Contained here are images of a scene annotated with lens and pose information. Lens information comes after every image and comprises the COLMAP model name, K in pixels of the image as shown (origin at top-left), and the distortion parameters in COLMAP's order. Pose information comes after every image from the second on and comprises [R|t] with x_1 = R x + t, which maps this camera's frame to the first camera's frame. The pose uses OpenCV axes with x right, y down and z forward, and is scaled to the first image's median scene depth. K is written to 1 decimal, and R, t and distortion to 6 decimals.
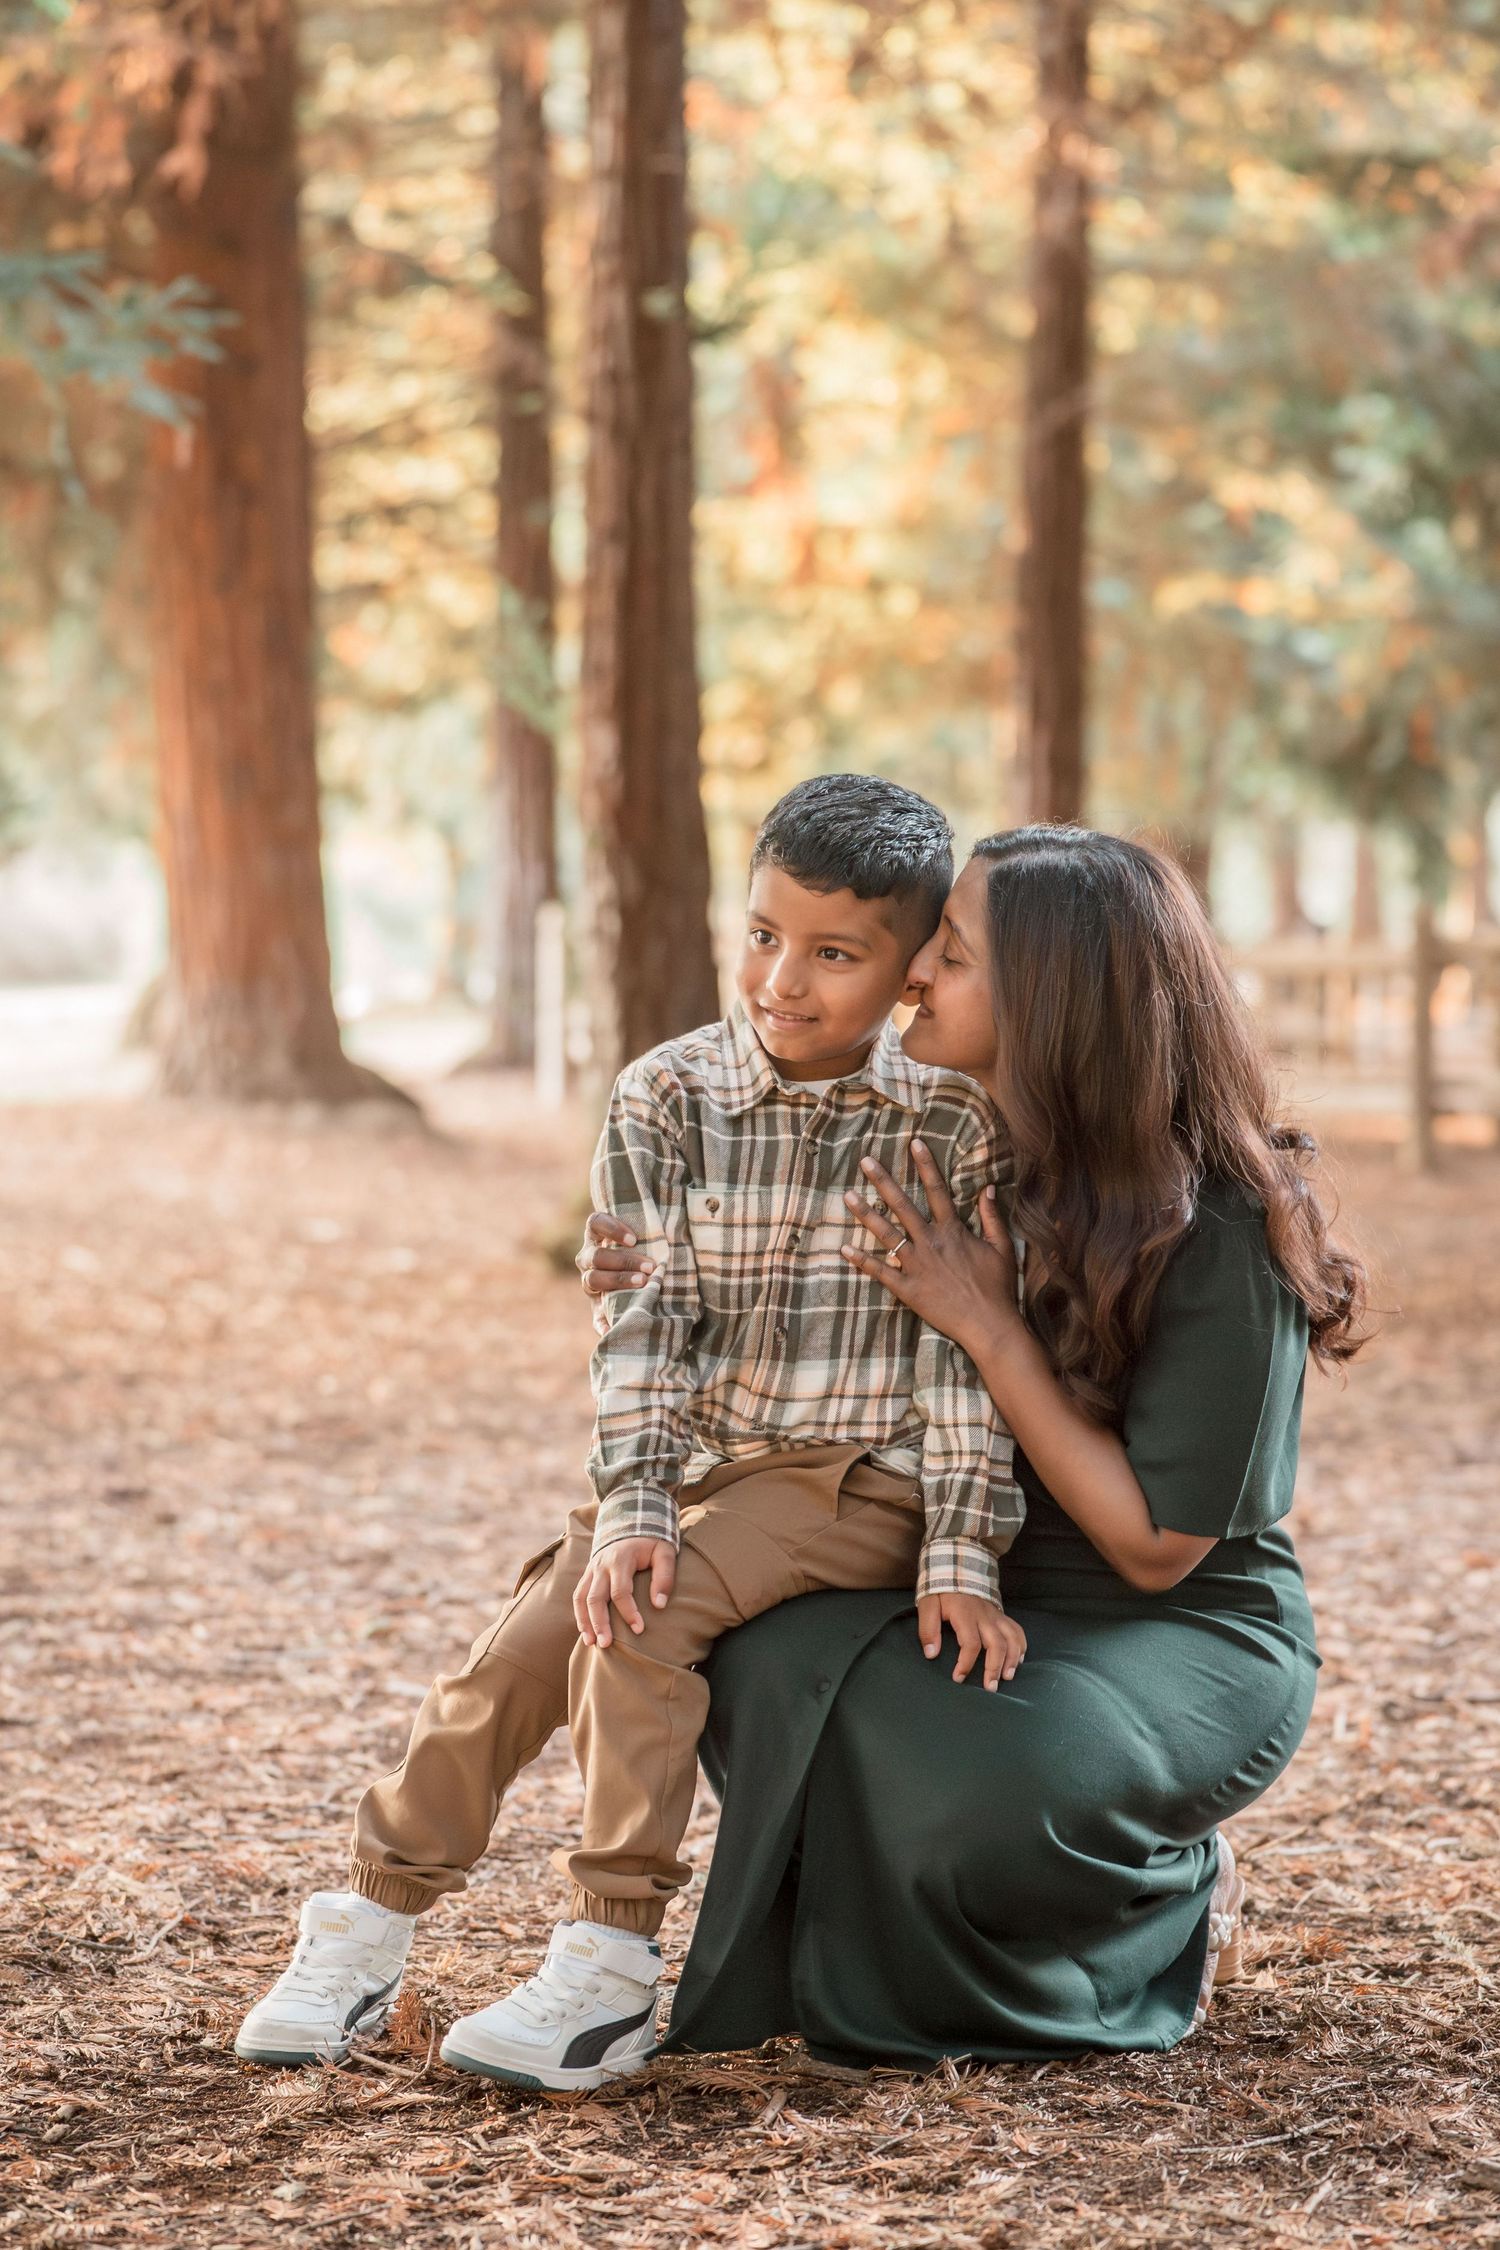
lens RADIAL K [[5730.2, 0, 745.2], [0, 5730.2, 1124.3], [0, 0, 1]] dist [0.055677, 0.000000]
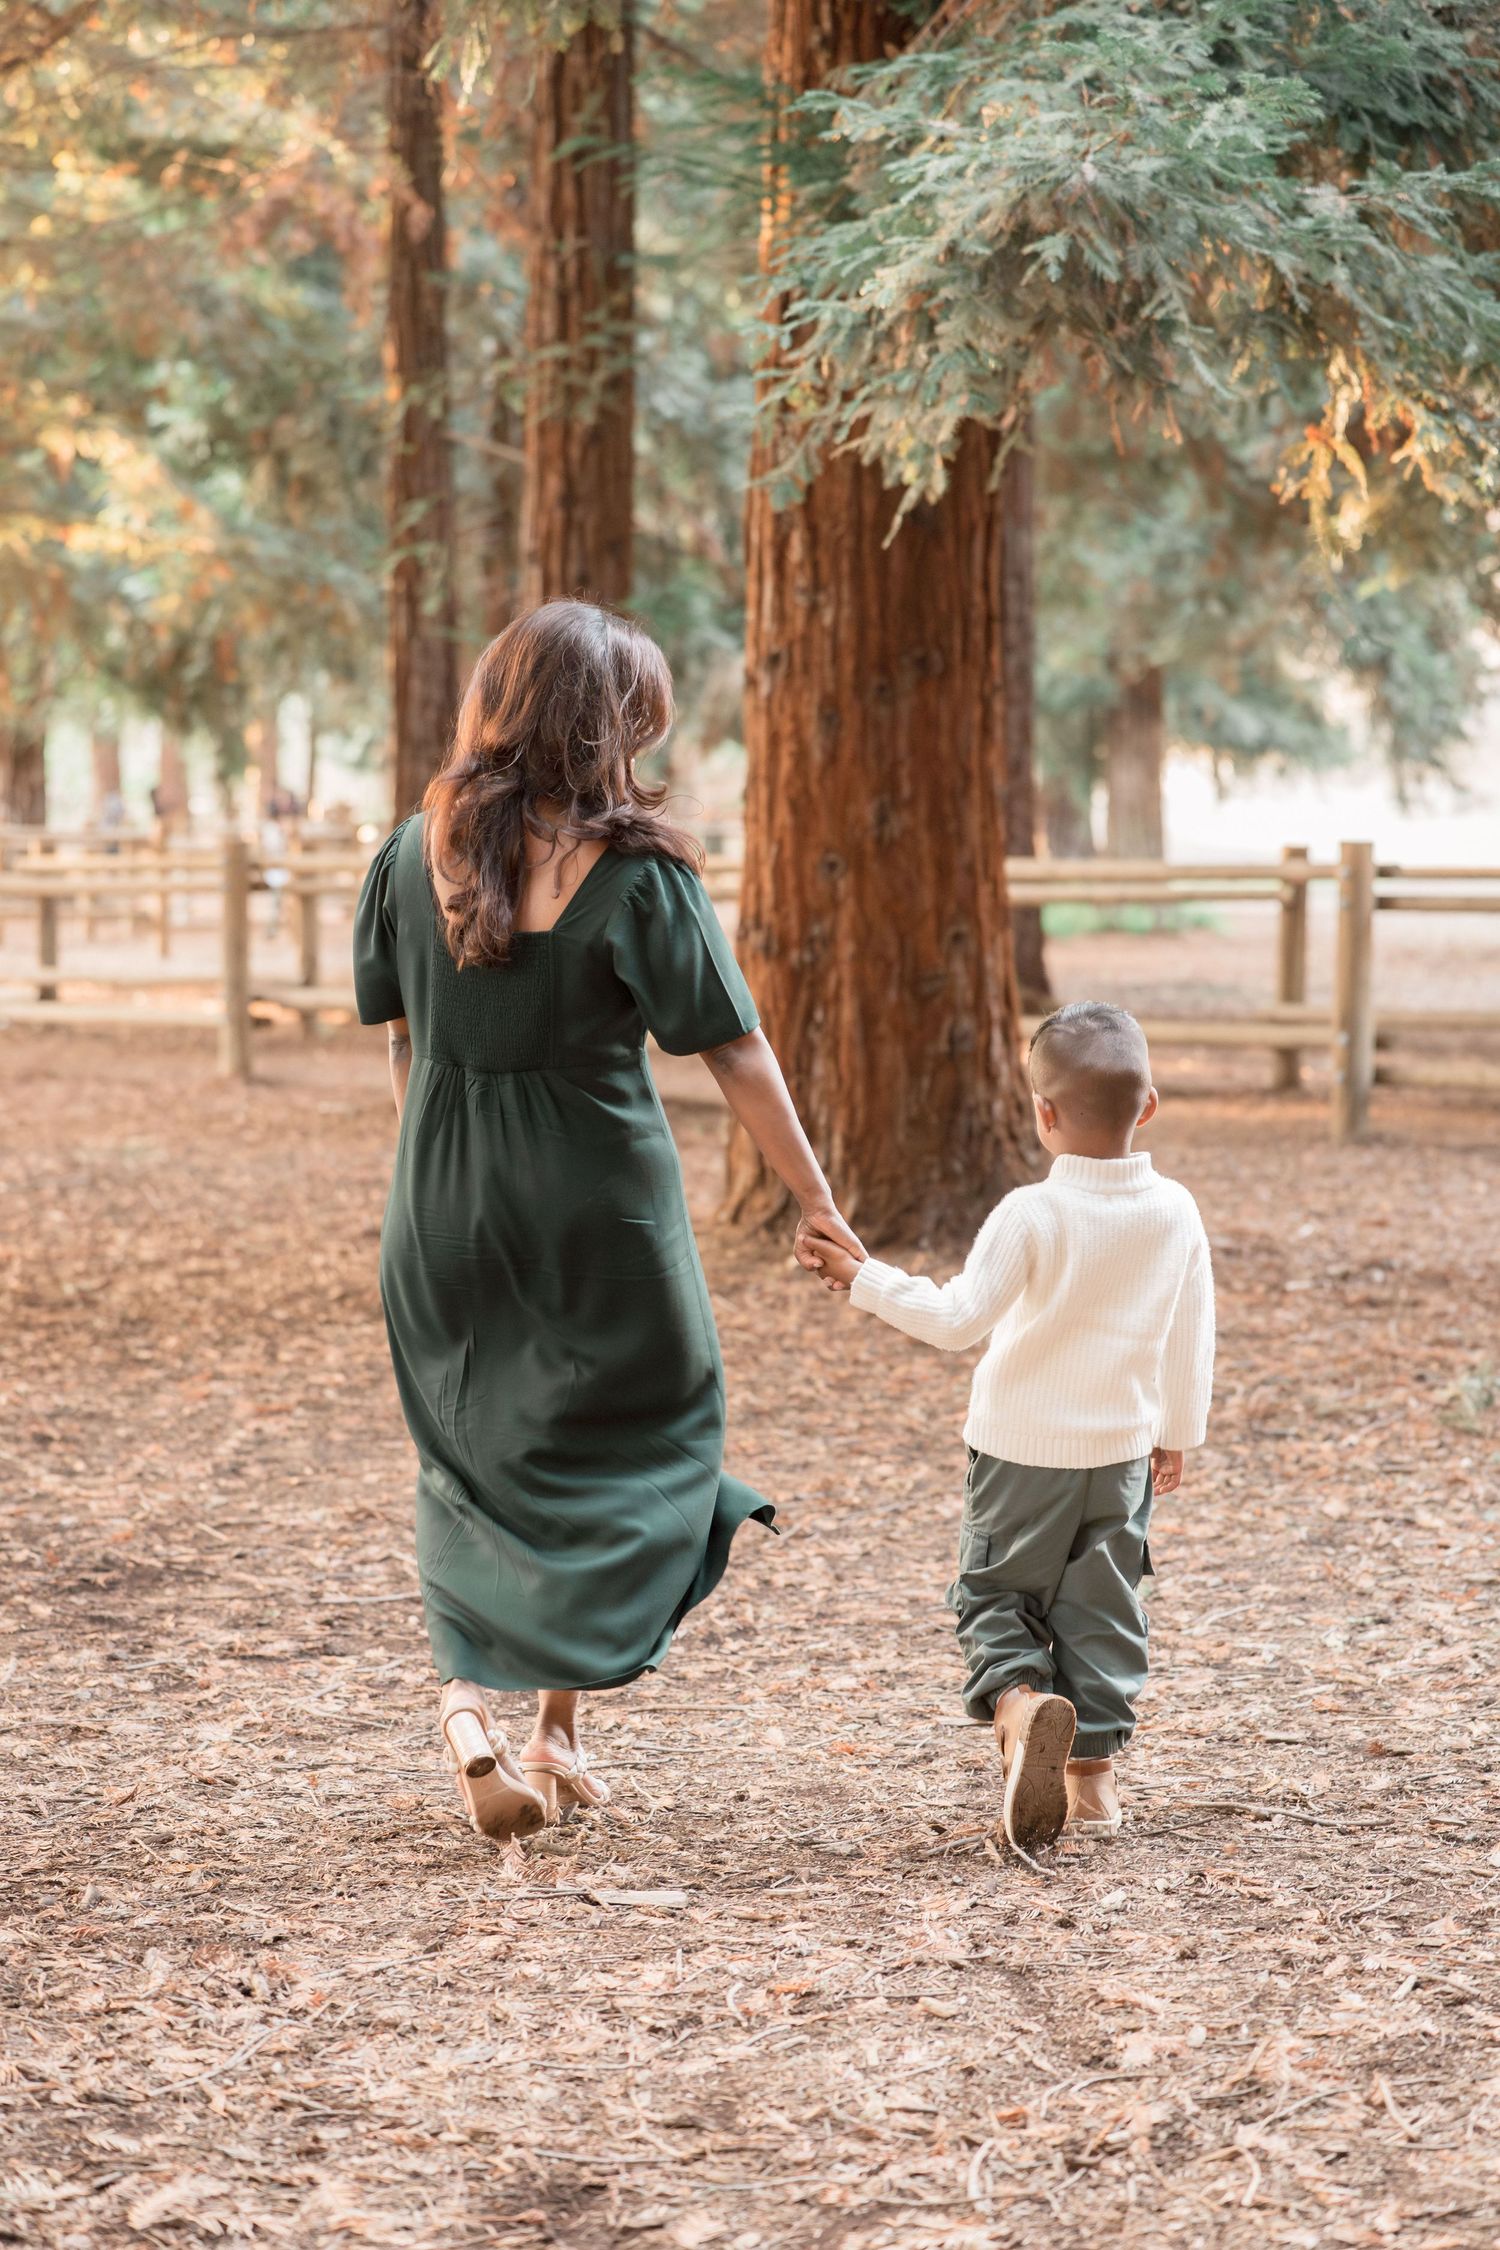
lens RADIAL K [[4650.6, 0, 740.4], [0, 4650.6, 1141.8], [0, 0, 1]] dist [-0.071483, 0.000000]
pose [[0.973764, -0.018638, 0.226795, 0.008109], [0.008619, 0.998946, 0.045086, -0.013679], [-0.227396, -0.041949, 0.972898, 0.087914]]
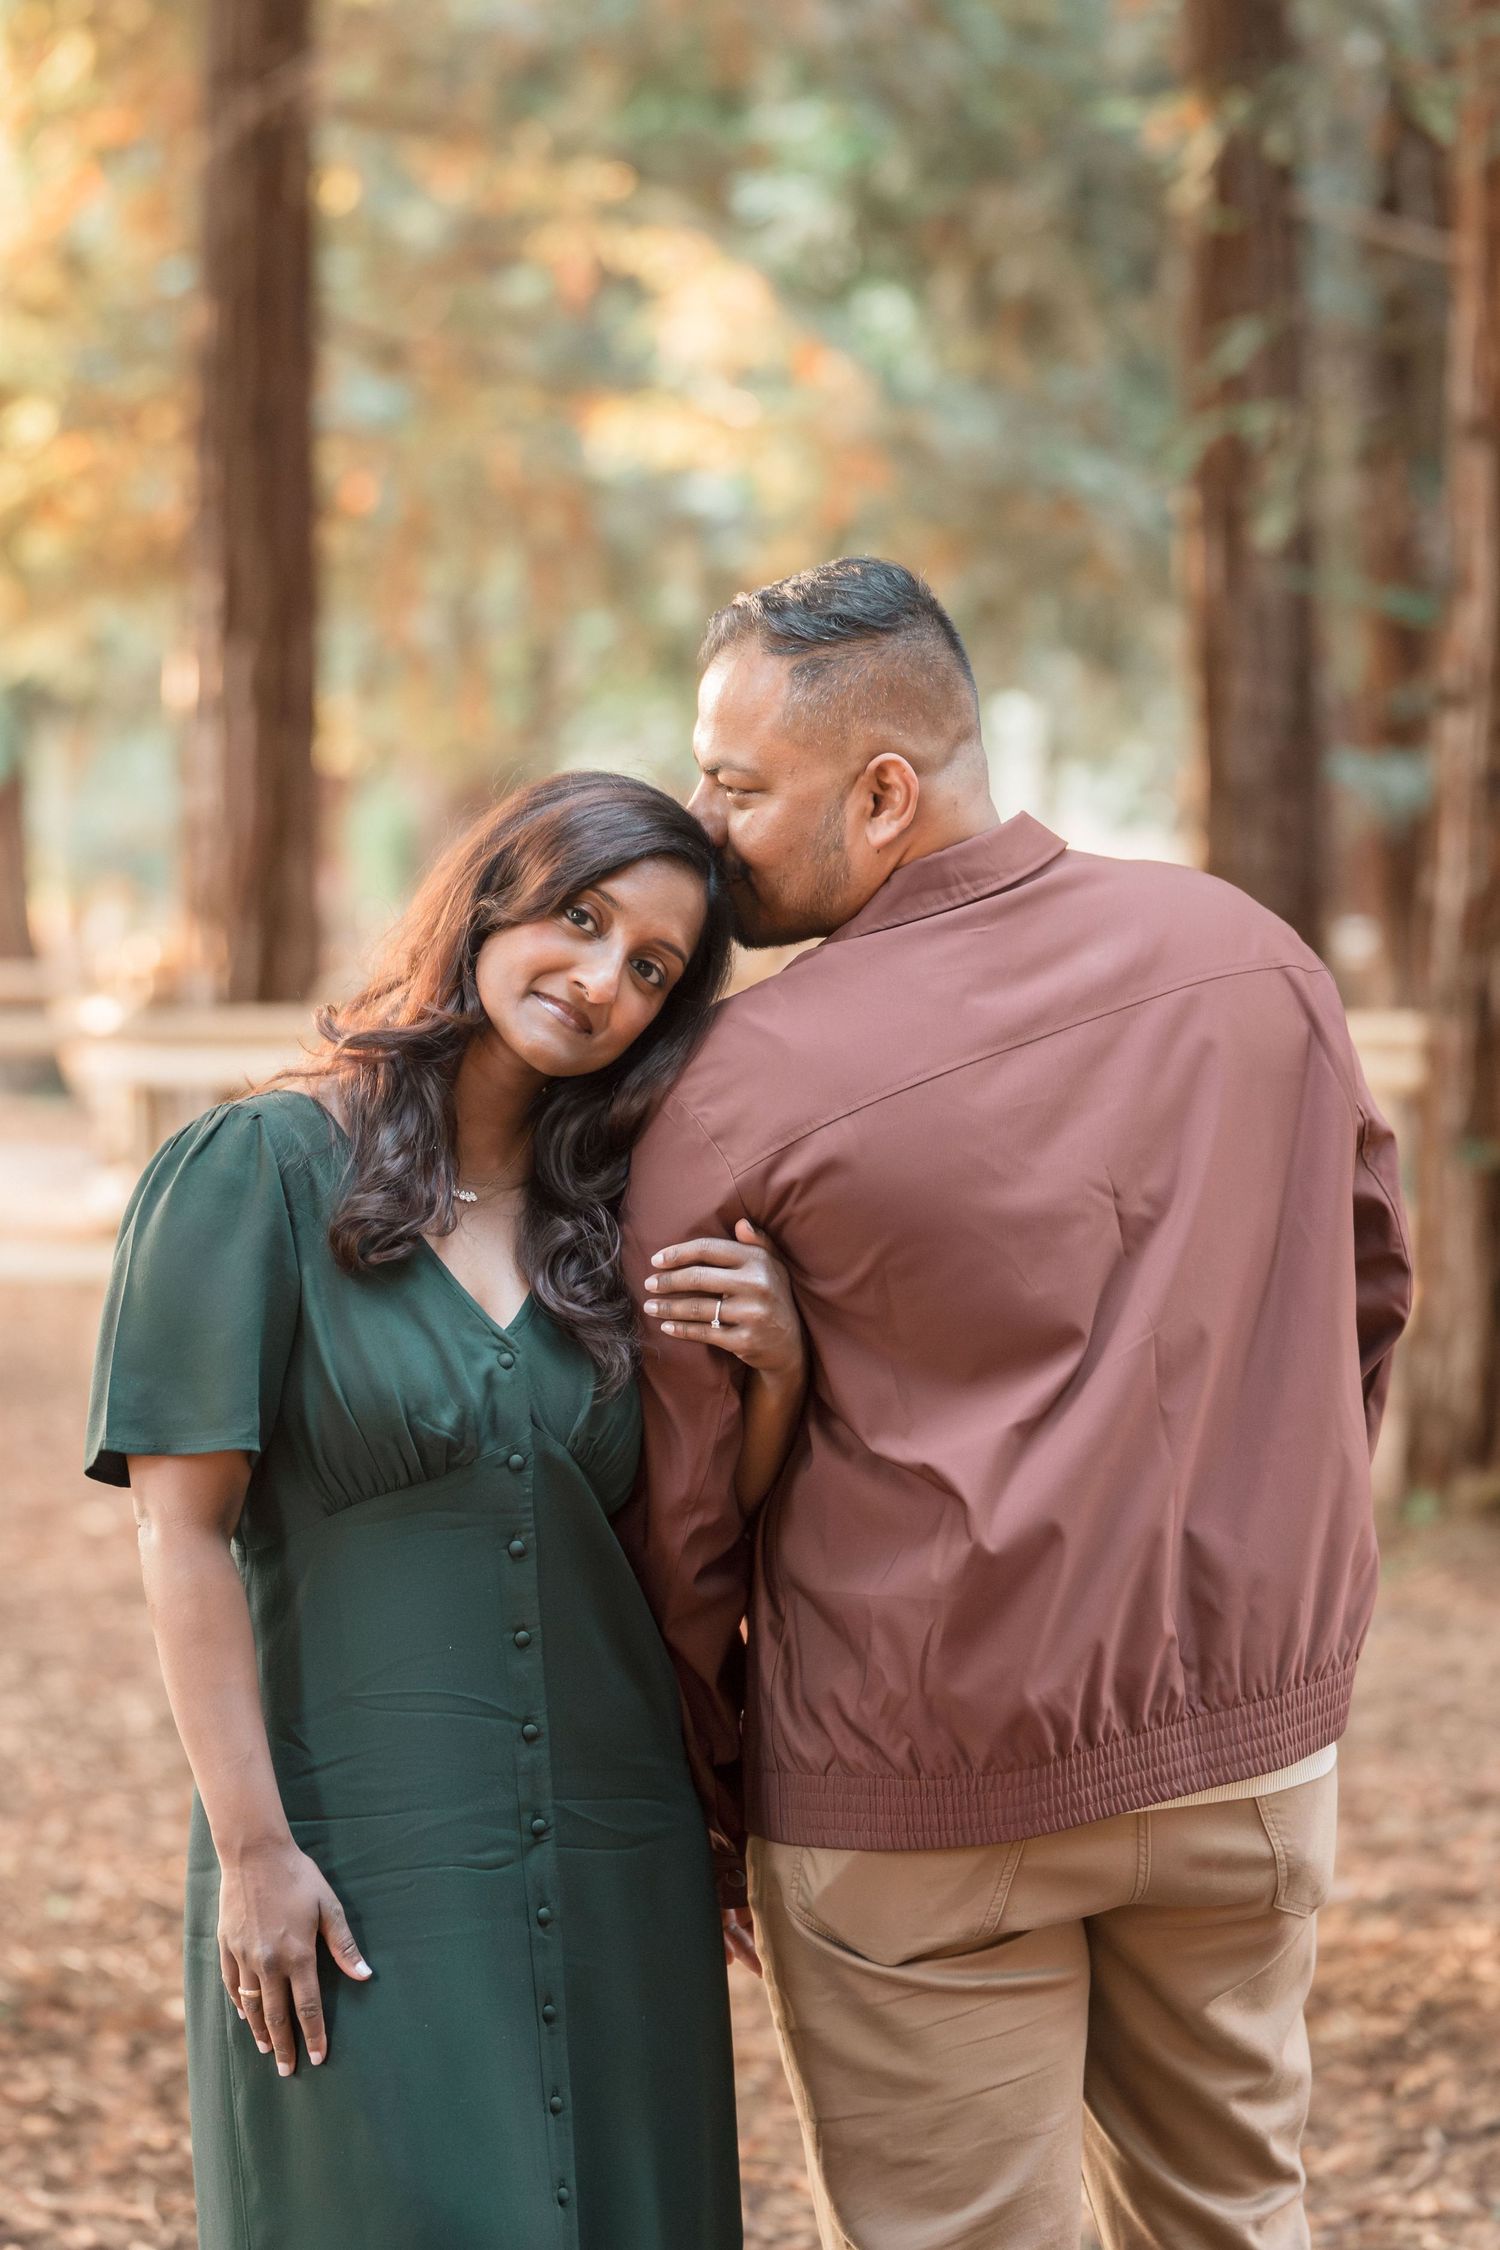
lens RADIAL K [[7954.6, 0, 757.7], [0, 7954.6, 1120.6], [0, 0, 1]] dist [-0.095173, 0.000000]
pose [[0.994749, -0.017885, 0.100773, 0.018933], [0.017815, 0.999840, 0.001595, -0.018364], [-0.100786, 0.000209, 0.994908, 0.162292]]
